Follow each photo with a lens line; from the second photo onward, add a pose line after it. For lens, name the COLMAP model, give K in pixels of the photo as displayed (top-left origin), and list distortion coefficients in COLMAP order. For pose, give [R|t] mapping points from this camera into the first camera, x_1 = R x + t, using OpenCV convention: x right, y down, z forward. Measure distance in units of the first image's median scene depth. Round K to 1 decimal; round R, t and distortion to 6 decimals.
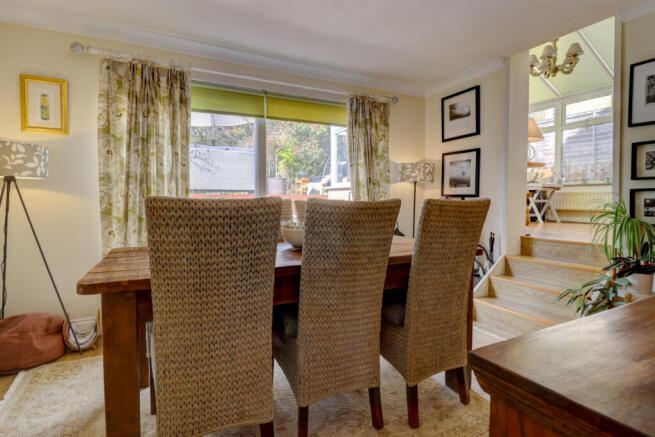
lens RADIAL K [[339.8, 0, 328.3], [0, 339.8, 215.1], [0, 0, 1]] dist [0.003030, -0.000009]
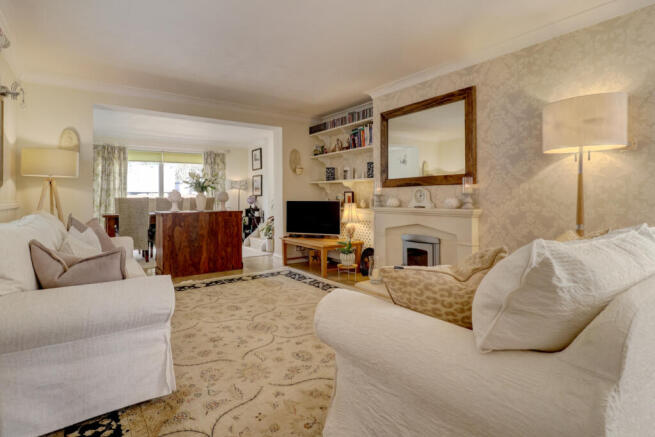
lens RADIAL K [[339.8, 0, 326.2], [0, 339.8, 195.5], [0, 0, 1]] dist [0.003030, -0.000009]
pose [[0.990155, -0.008126, 0.139742, 0.688227], [0.015318, 0.998608, -0.050466, 0.083755], [-0.139137, 0.052109, 0.988901, -1.664227]]
